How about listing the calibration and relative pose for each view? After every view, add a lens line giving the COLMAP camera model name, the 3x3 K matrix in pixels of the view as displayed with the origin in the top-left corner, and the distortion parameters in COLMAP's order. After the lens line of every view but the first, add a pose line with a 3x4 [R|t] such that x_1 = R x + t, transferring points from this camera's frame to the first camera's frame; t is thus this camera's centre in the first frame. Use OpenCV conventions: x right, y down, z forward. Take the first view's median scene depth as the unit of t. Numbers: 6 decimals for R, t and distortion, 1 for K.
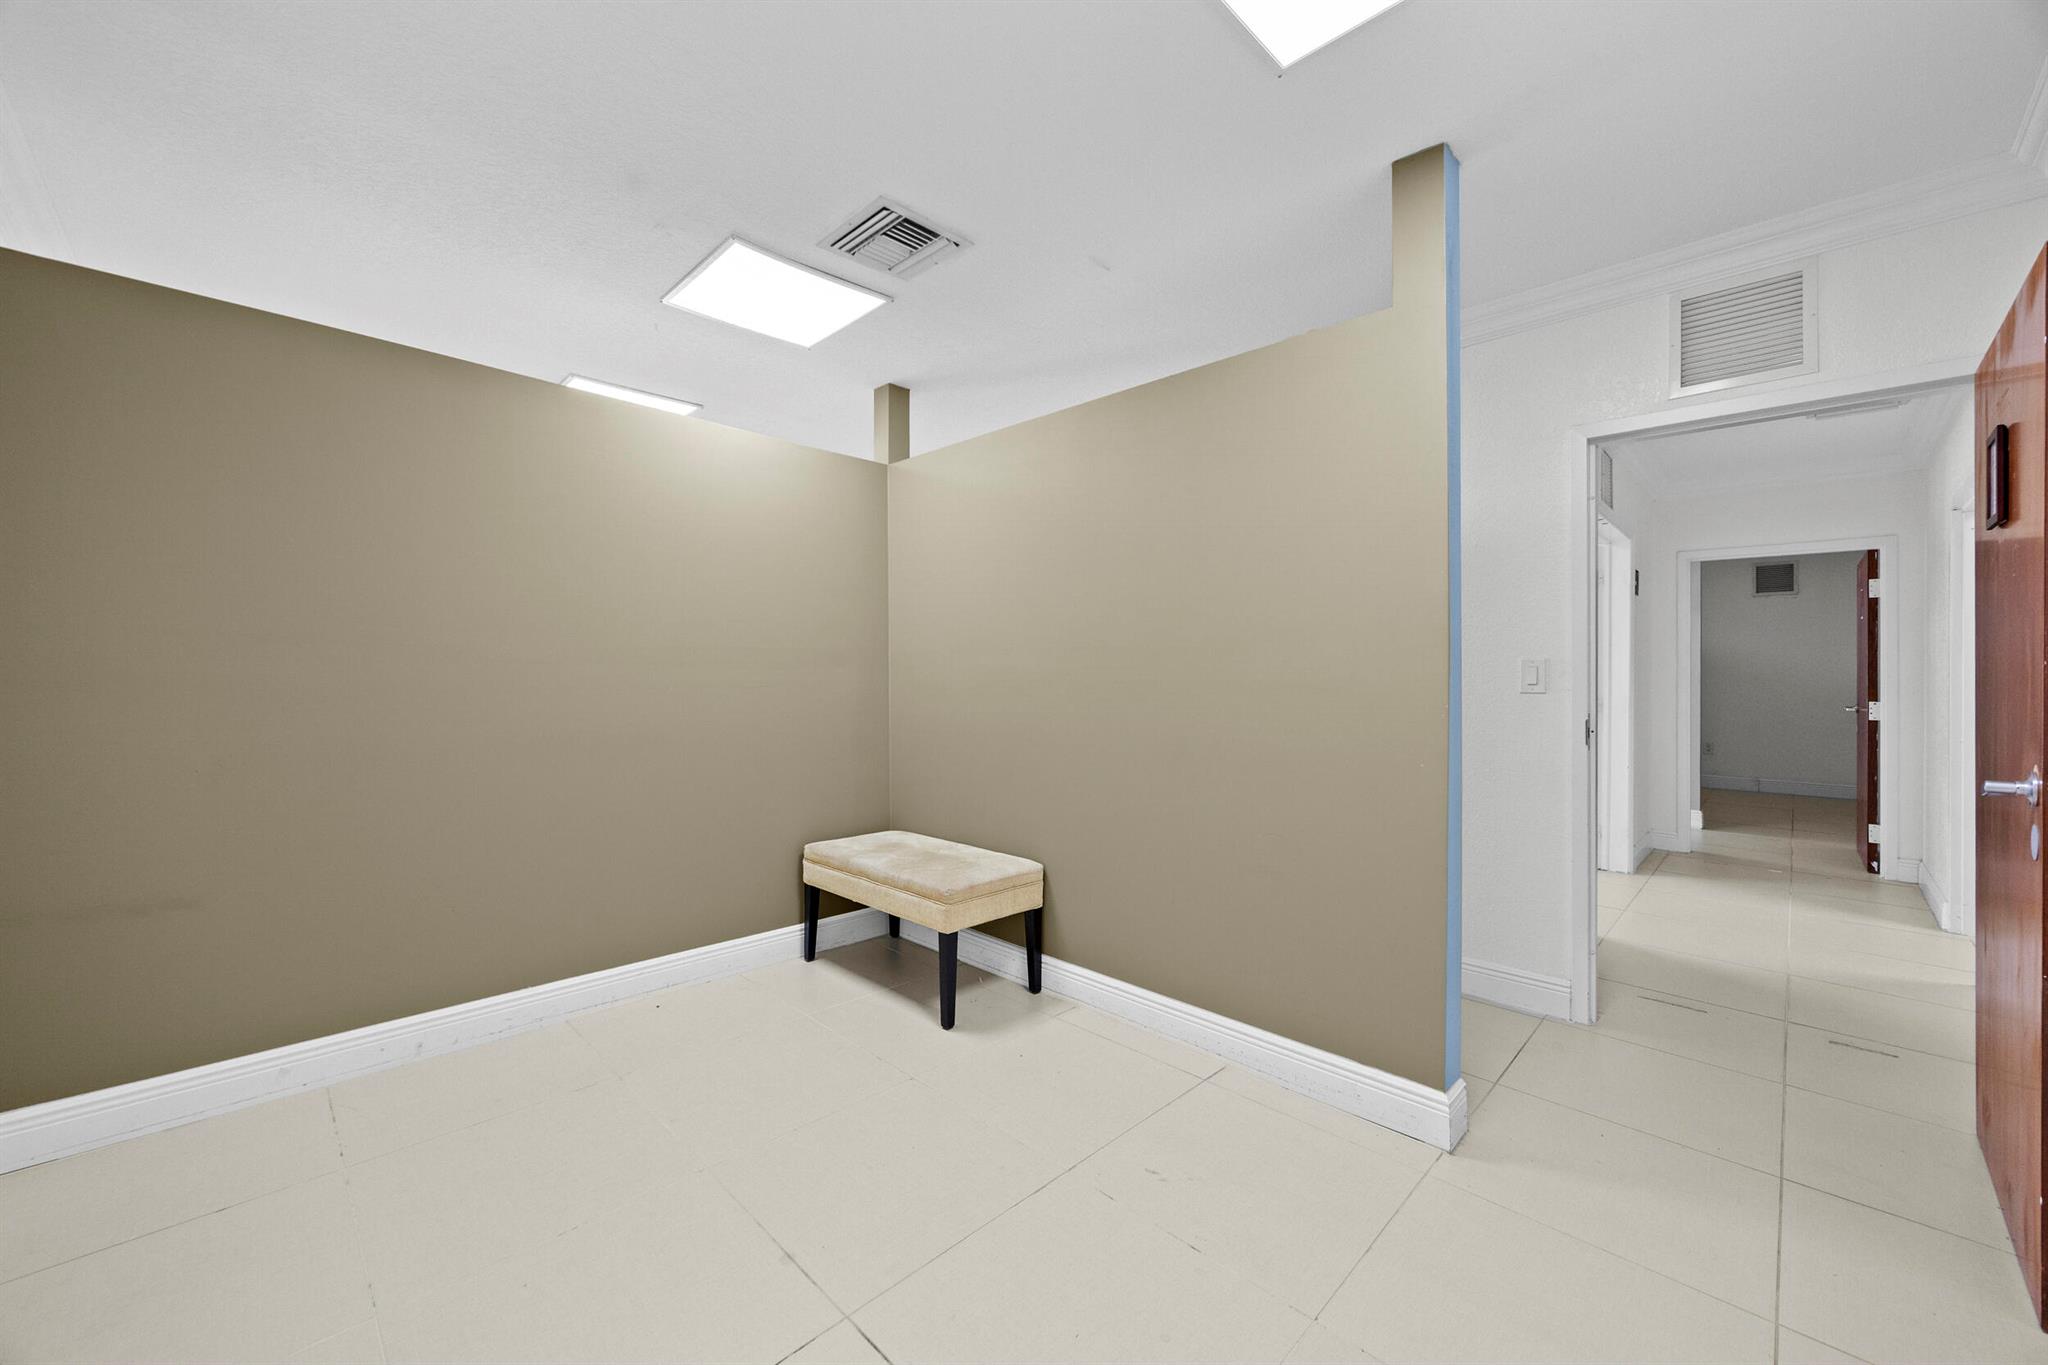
lens RADIAL K [[784.5, 0, 1024.0], [0, 784.5, 682.5], [0, 0, 1]] dist [0.000004, -0.000061]
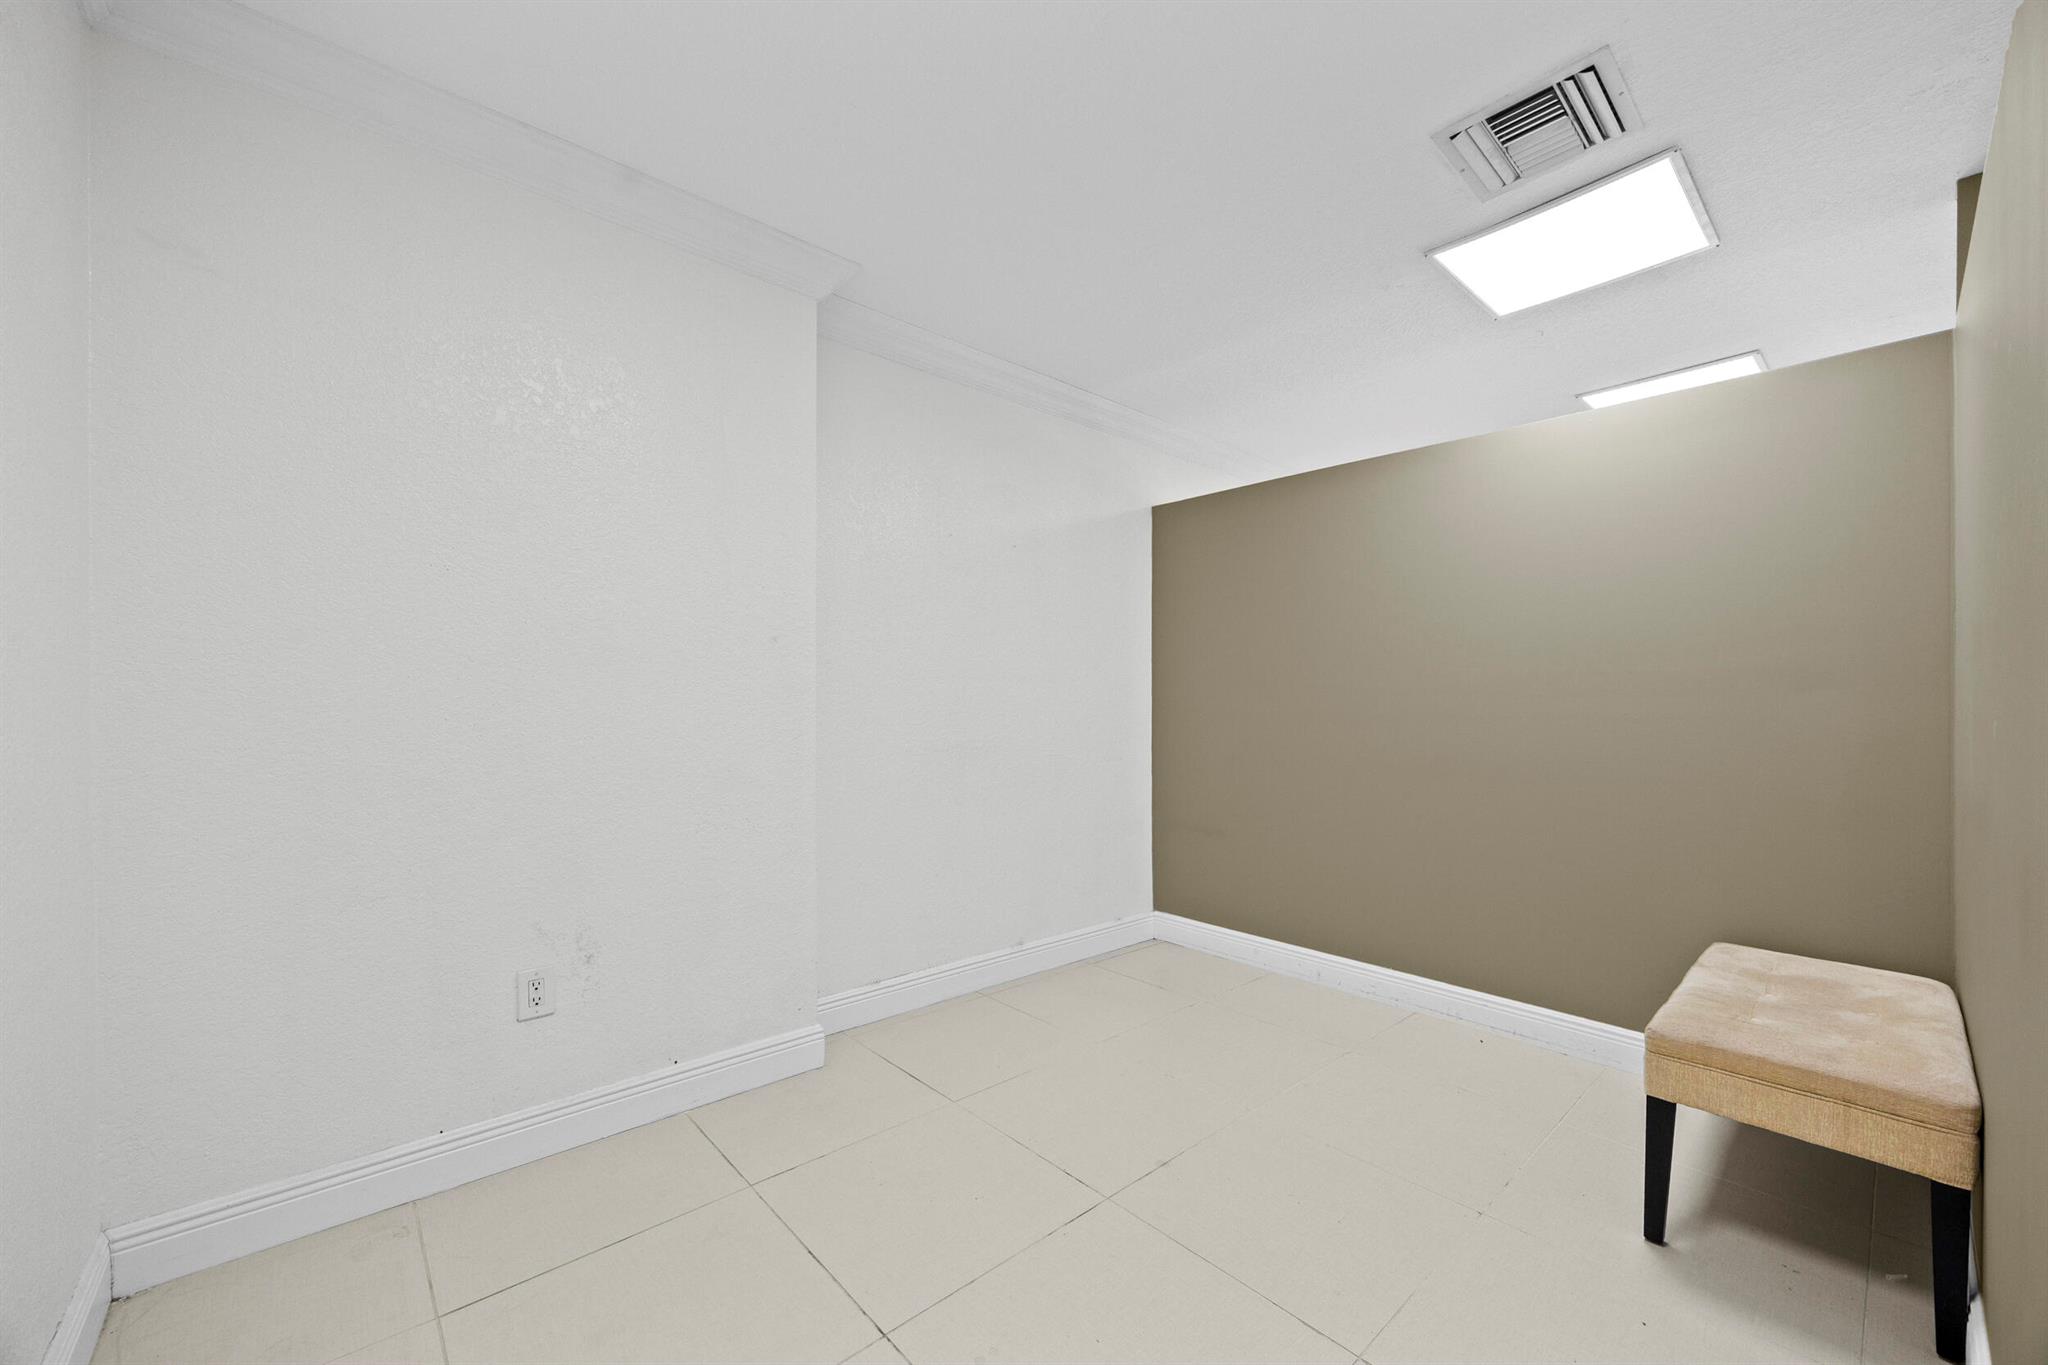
lens RADIAL K [[784.5, 0, 1024.0], [0, 784.5, 682.5], [0, 0, 1]] dist [0.000004, -0.000061]
pose [[-0.064377, -0.035616, -0.997290, 0.551625], [-0.005314, 0.999361, -0.035347, 0.006449], [0.997912, 0.003024, -0.064525, 0.494983]]
